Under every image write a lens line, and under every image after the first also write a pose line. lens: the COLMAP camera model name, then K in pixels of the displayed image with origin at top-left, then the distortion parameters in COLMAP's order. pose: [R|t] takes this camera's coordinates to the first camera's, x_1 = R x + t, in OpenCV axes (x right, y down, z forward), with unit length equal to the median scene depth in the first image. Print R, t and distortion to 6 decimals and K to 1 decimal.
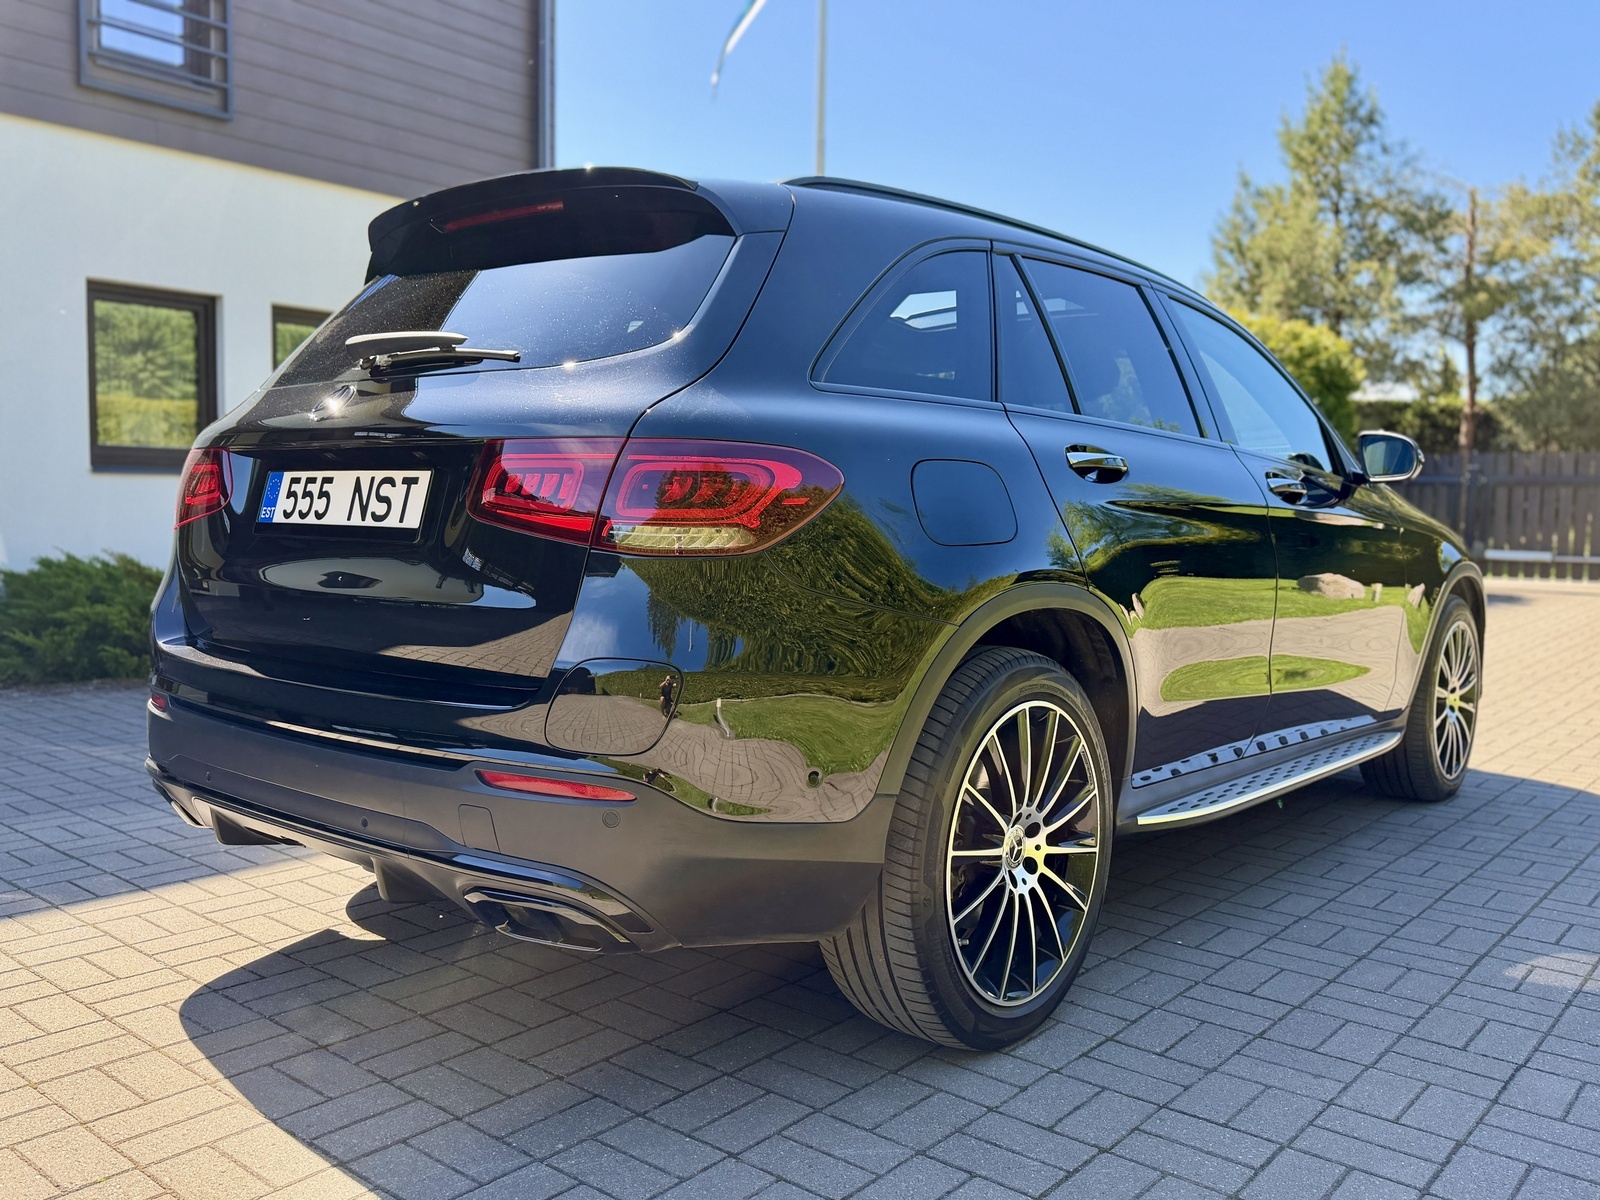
lens RADIAL K [[1328.9, 0, 800.0], [0, 1328.9, 600.0], [0, 0, 1]] dist [0.003360, -0.008342]
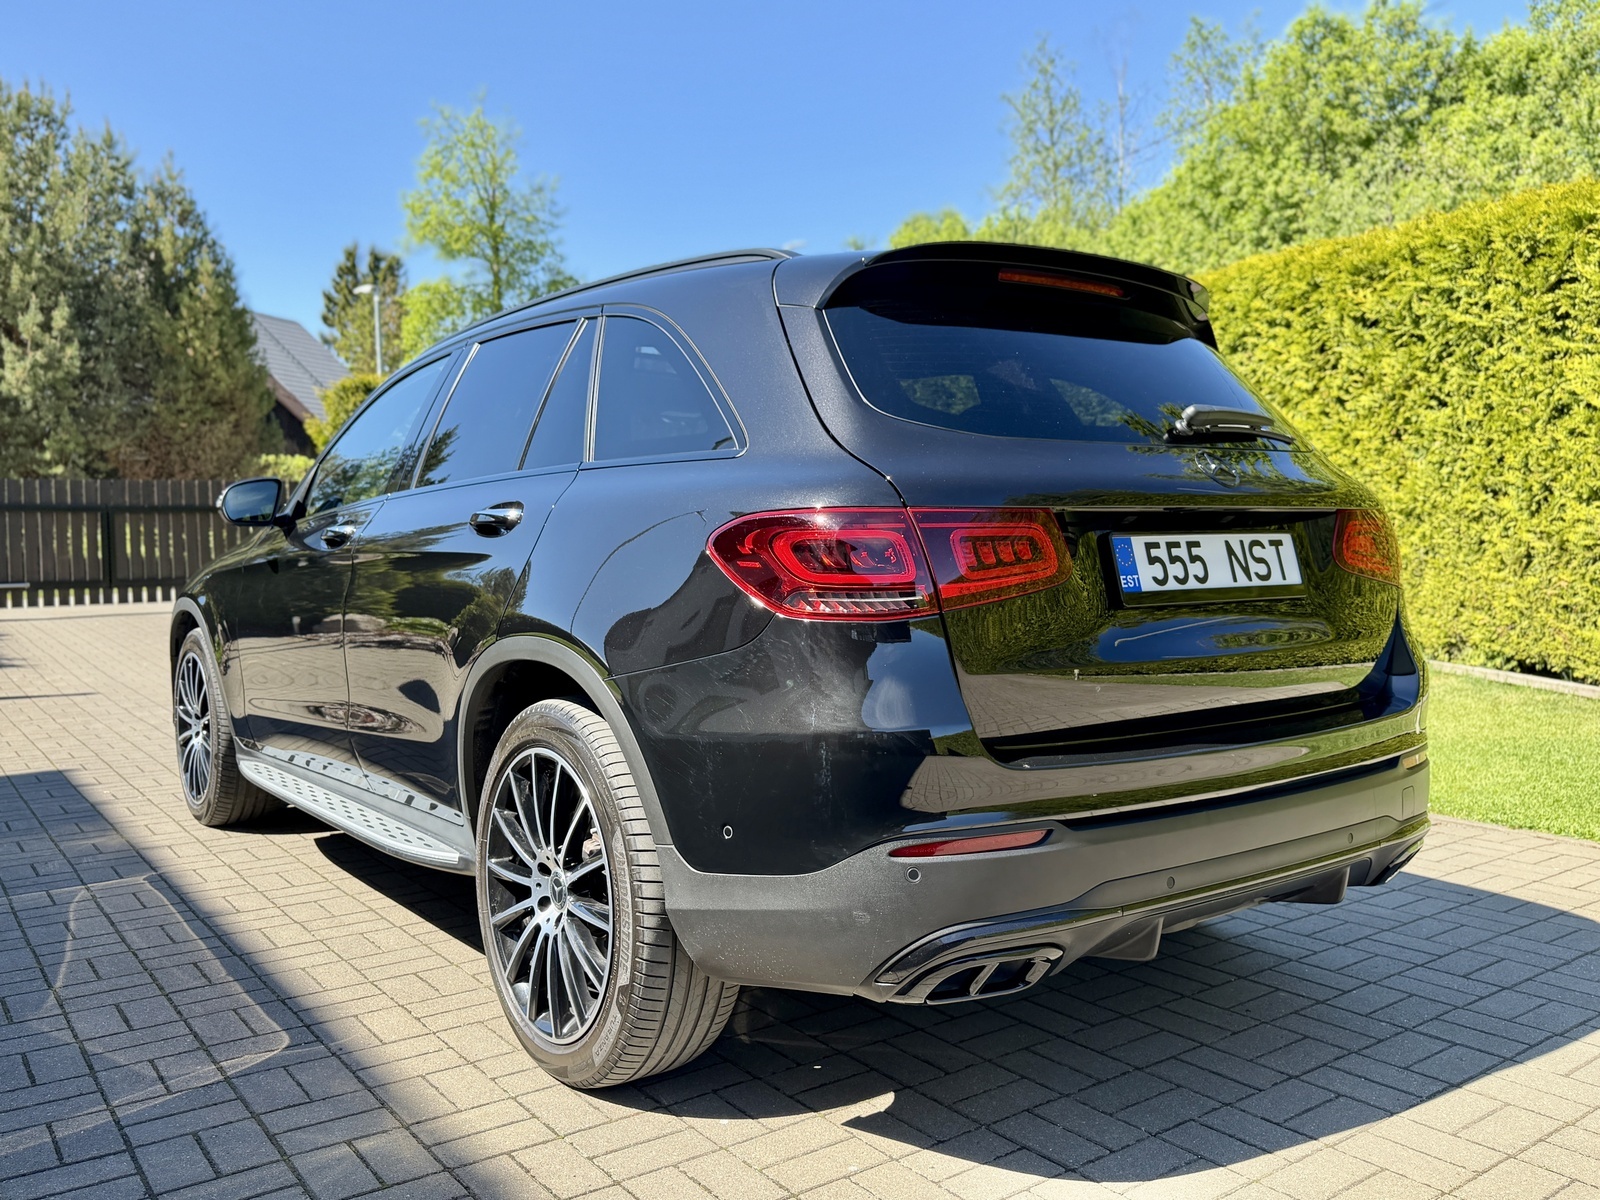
lens RADIAL K [[1328.9, 0, 800.0], [0, 1328.9, 600.0], [0, 0, 1]] dist [0.003360, -0.008342]
pose [[0.237610, -0.066146, 0.969106, -1.393793], [0.082588, 0.995442, 0.047694, -0.120299], [-0.967843, 0.068704, 0.241990, 1.047173]]
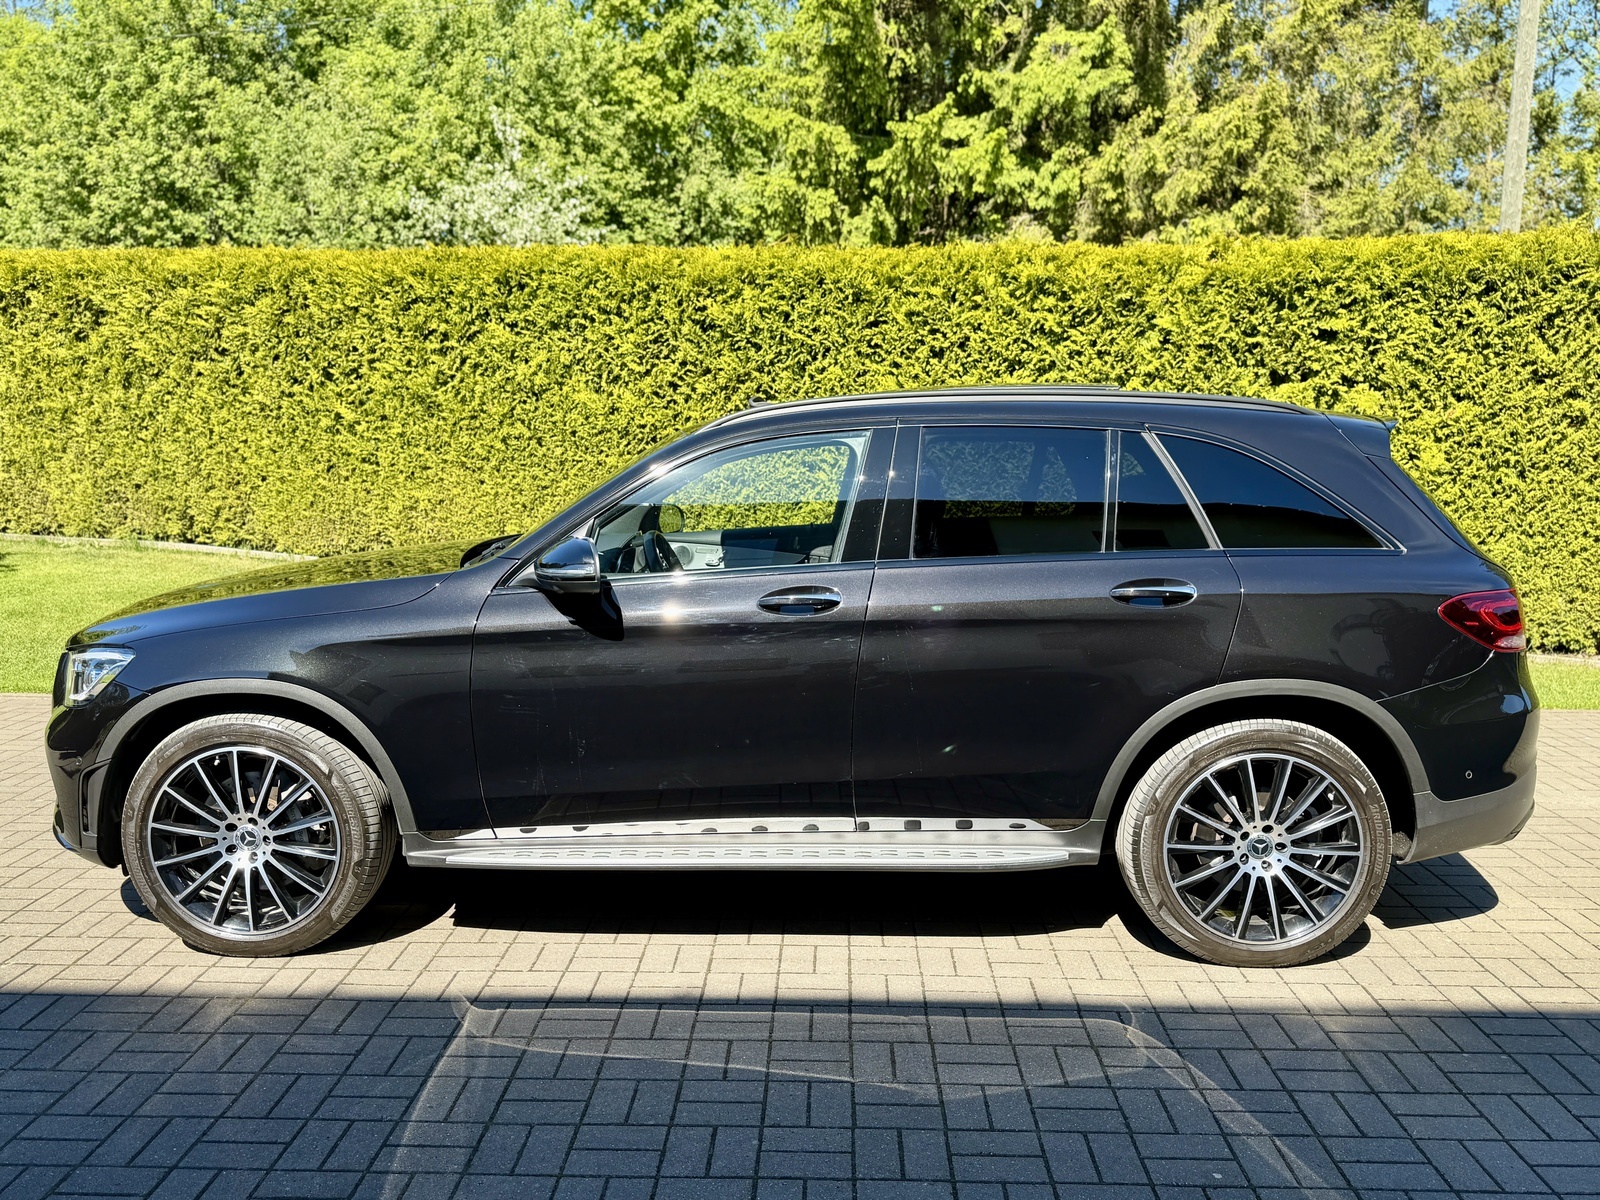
lens RADIAL K [[1301.4, 0, 799.6], [0, 1301.4, 635.6], [0, 0, 1]] dist [0.017345, -0.000590]
pose [[-0.627292, -0.143661, 0.765419, -1.228116], [0.037878, 0.976047, 0.214236, -0.456373], [-0.777863, 0.163382, -0.606825, 2.864827]]
